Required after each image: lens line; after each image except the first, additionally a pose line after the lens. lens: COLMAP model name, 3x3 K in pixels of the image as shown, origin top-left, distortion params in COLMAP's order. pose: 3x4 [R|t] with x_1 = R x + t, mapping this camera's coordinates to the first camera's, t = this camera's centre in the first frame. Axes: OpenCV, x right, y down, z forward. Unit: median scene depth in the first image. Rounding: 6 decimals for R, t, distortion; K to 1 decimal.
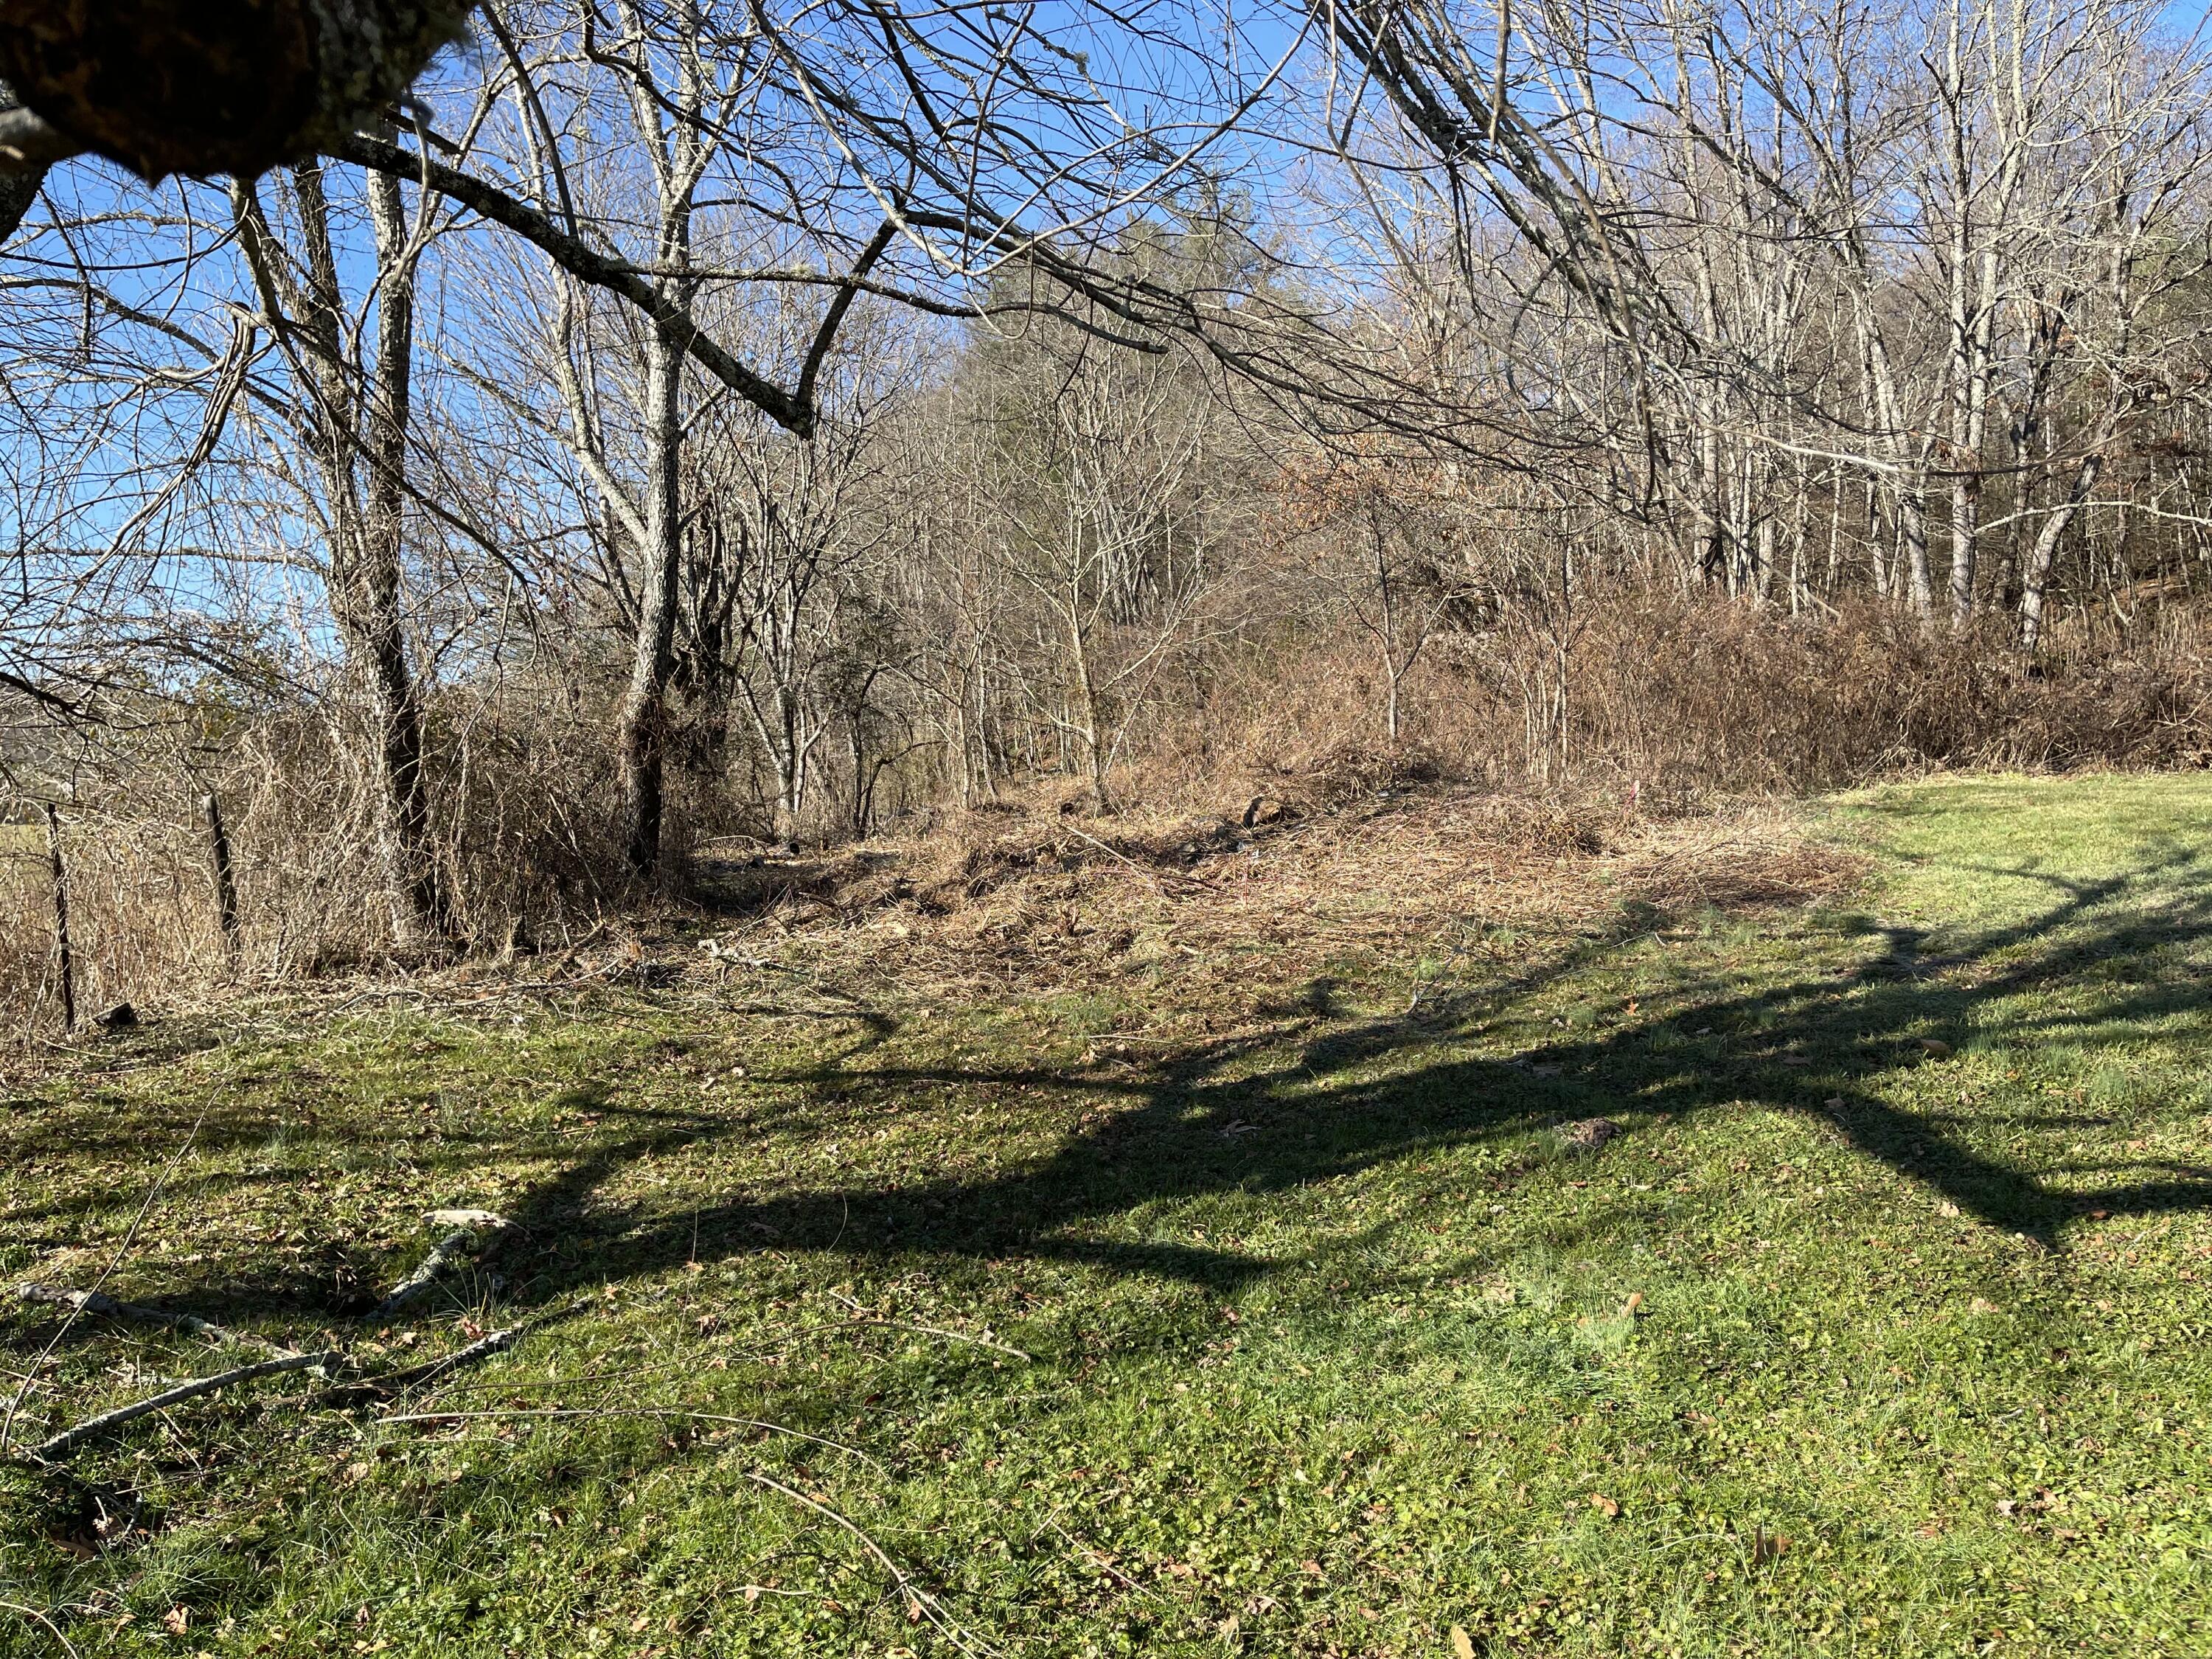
lens RADIAL K [[1656.8, 0, 1119.4], [0, 1656.8, 821.2], [0, 0, 1]] dist [0.079320, -0.104385]
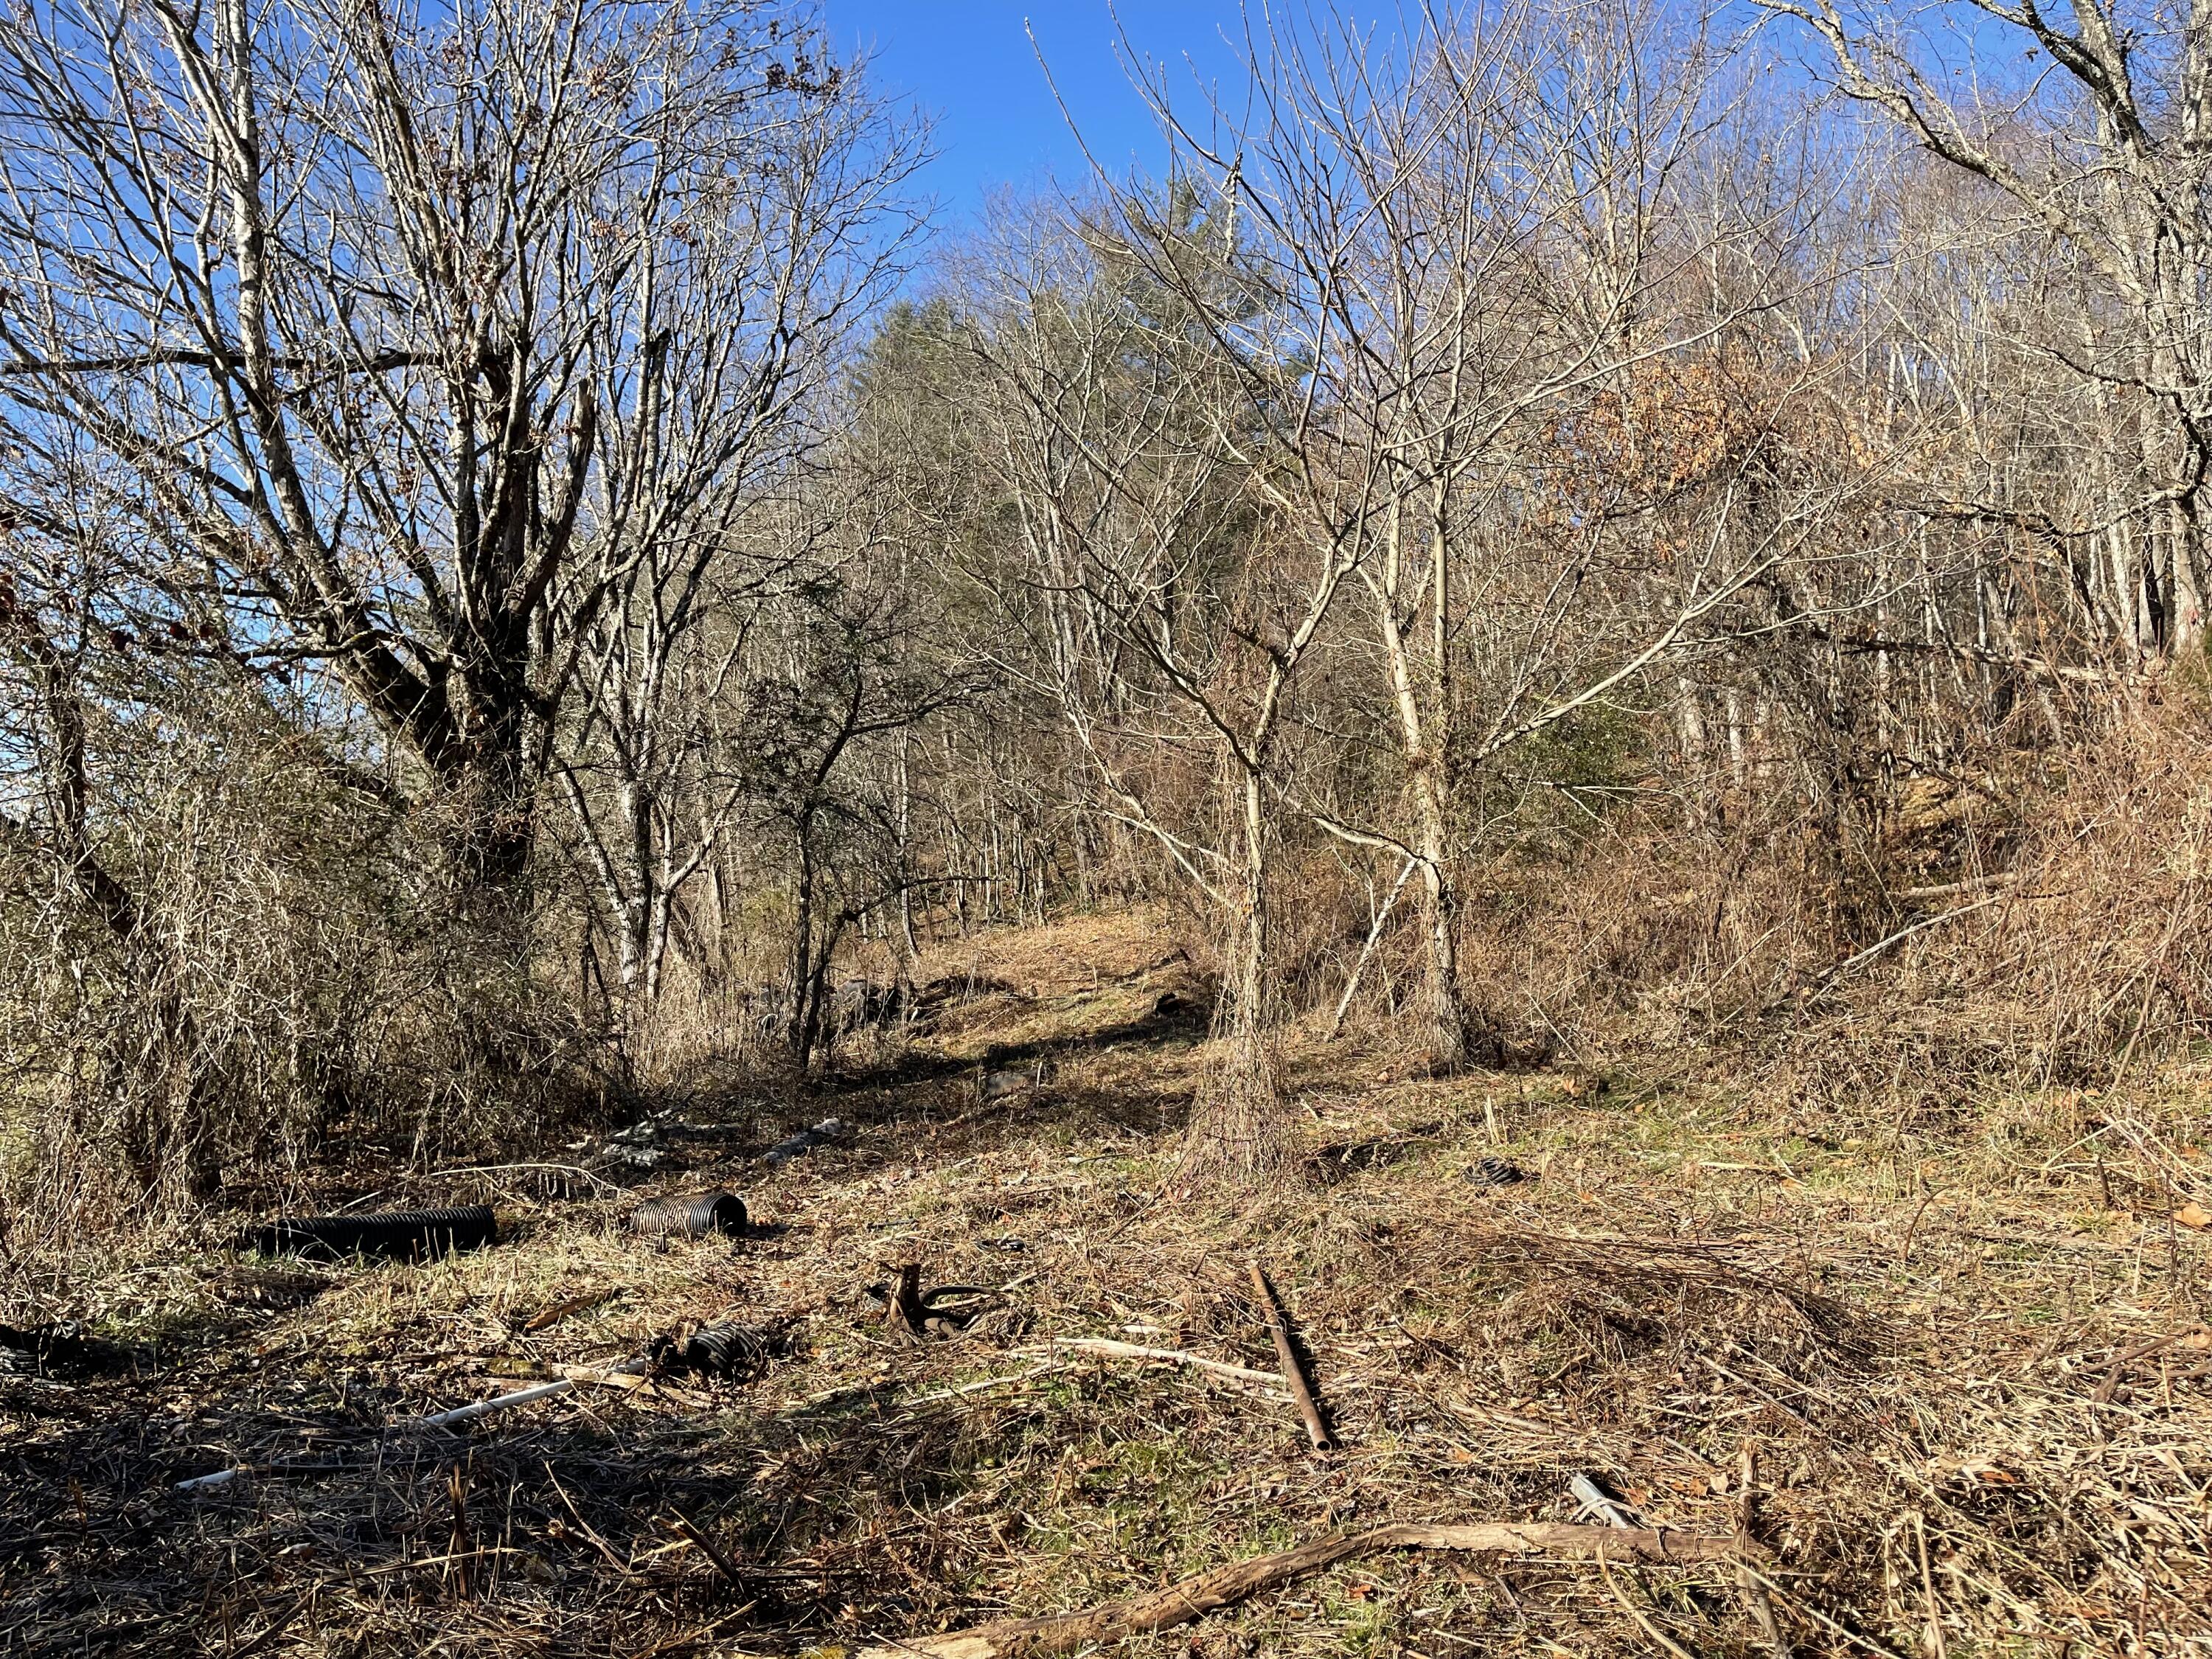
lens RADIAL K [[1656.8, 0, 1118.3], [0, 1656.8, 843.0], [0, 0, 1]] dist [0.079320, -0.104385]
pose [[0.994507, 0.022177, 0.102289, -0.603903], [-0.014670, 0.997182, -0.073567, -0.117069], [-0.103633, 0.071662, 0.992031, 2.599172]]
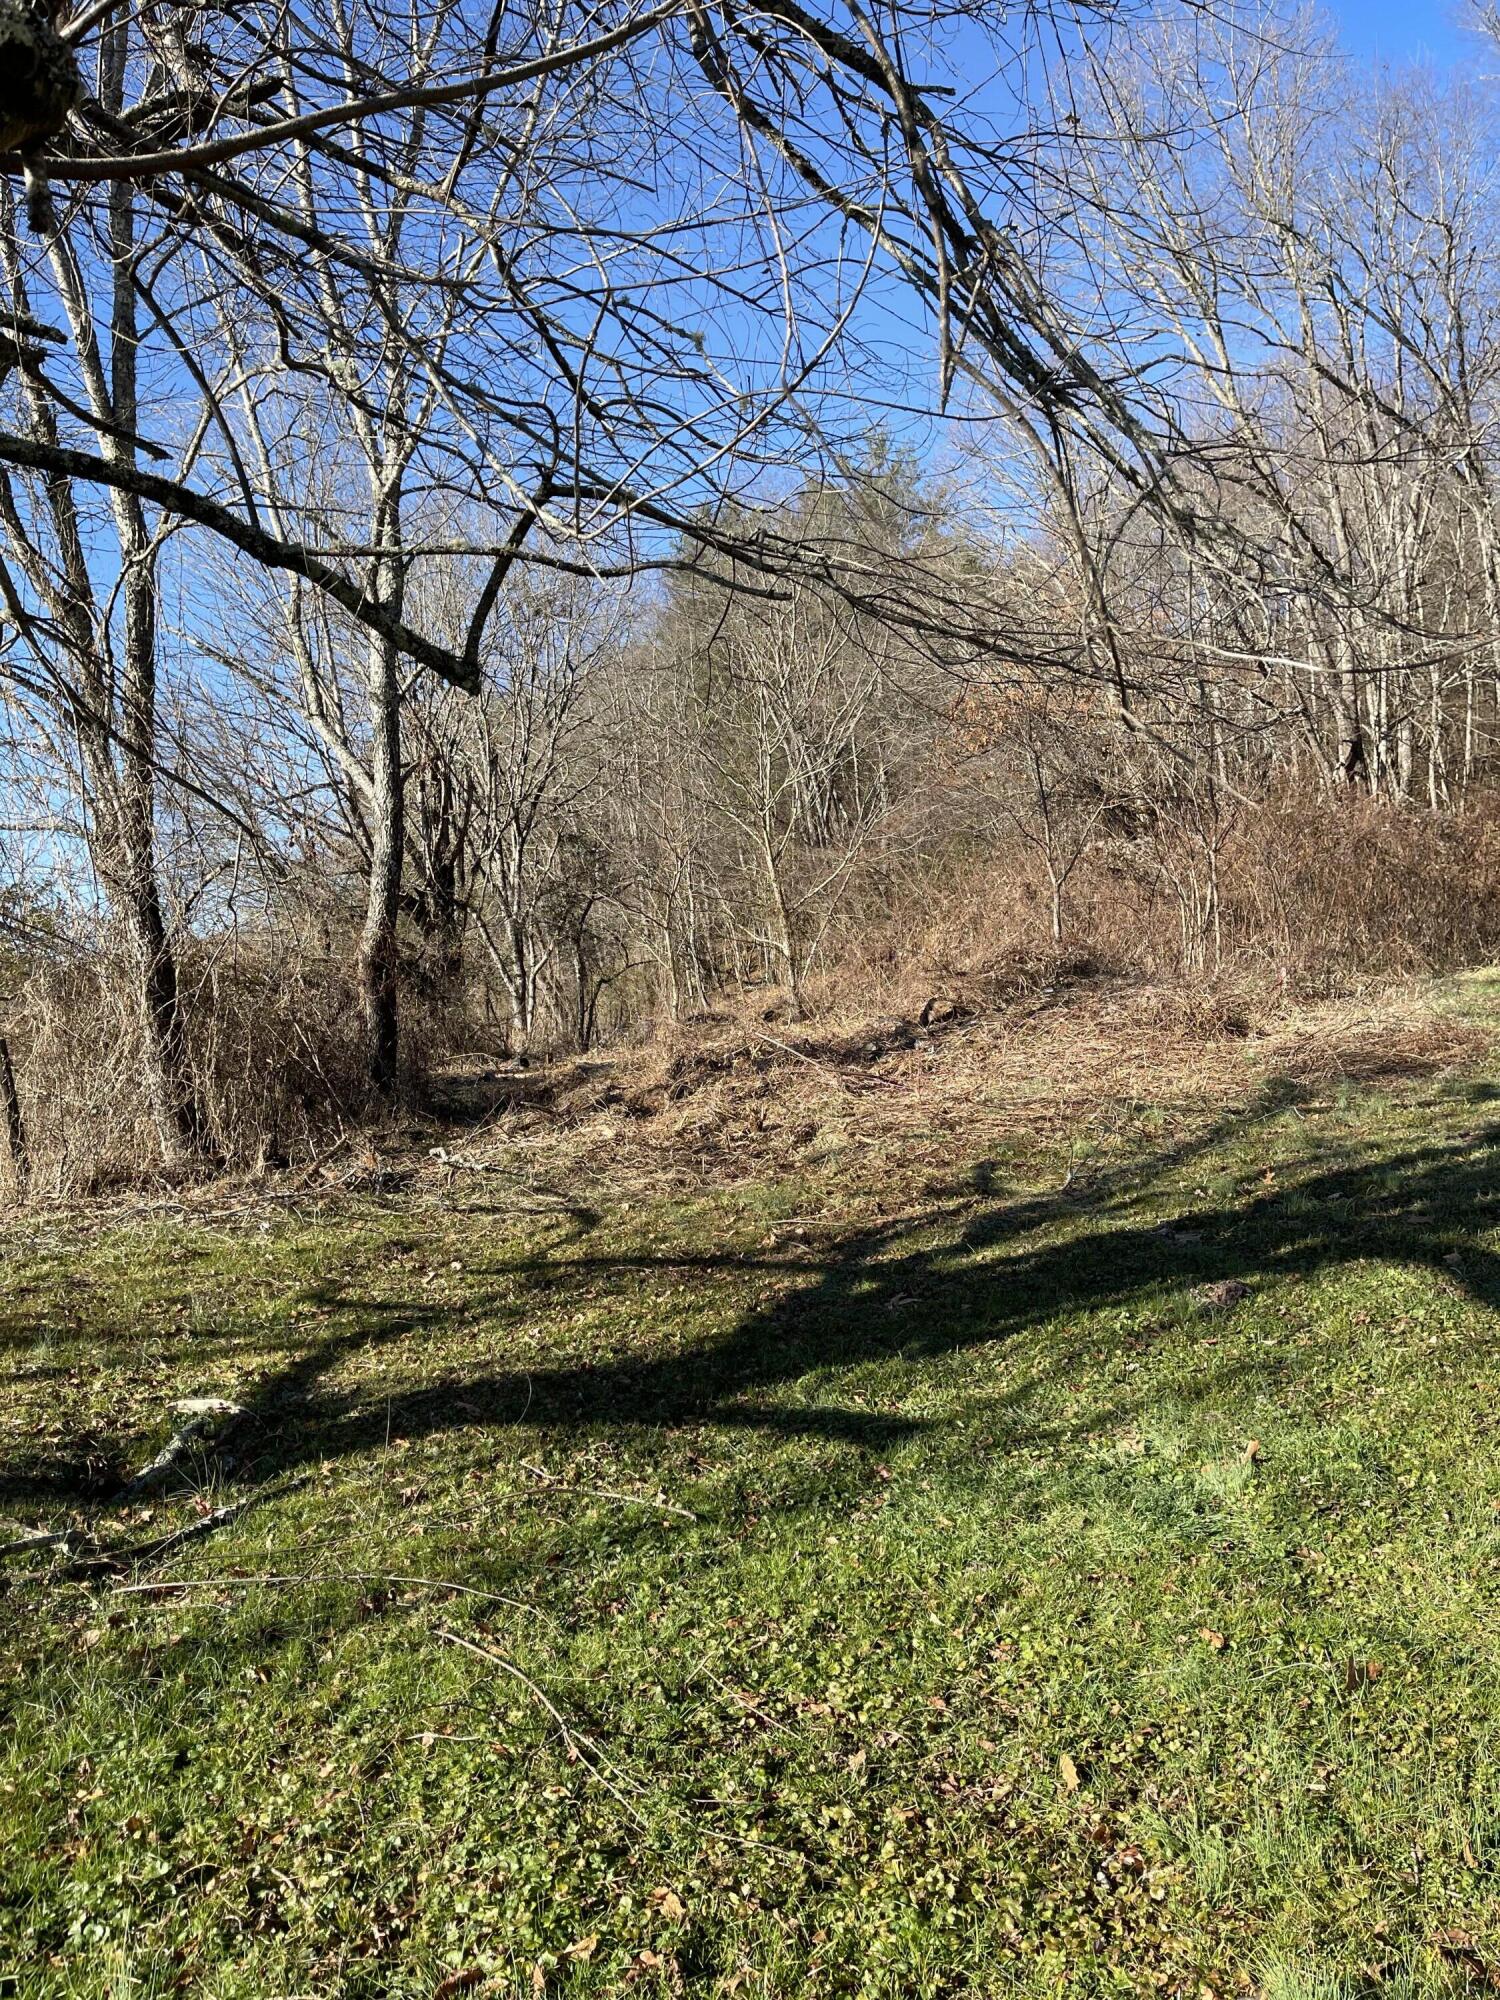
lens RADIAL K [[1498.0, 0, 759.4], [0, 1498.0, 1020.7], [0, 0, 1]] dist [0.079320, -0.104385]
pose [[0.998107, -0.044227, -0.042724, 0.021329], [0.044059, 0.999017, -0.004865, 0.000517], [0.042897, 0.002973, 0.999075, 0.003135]]
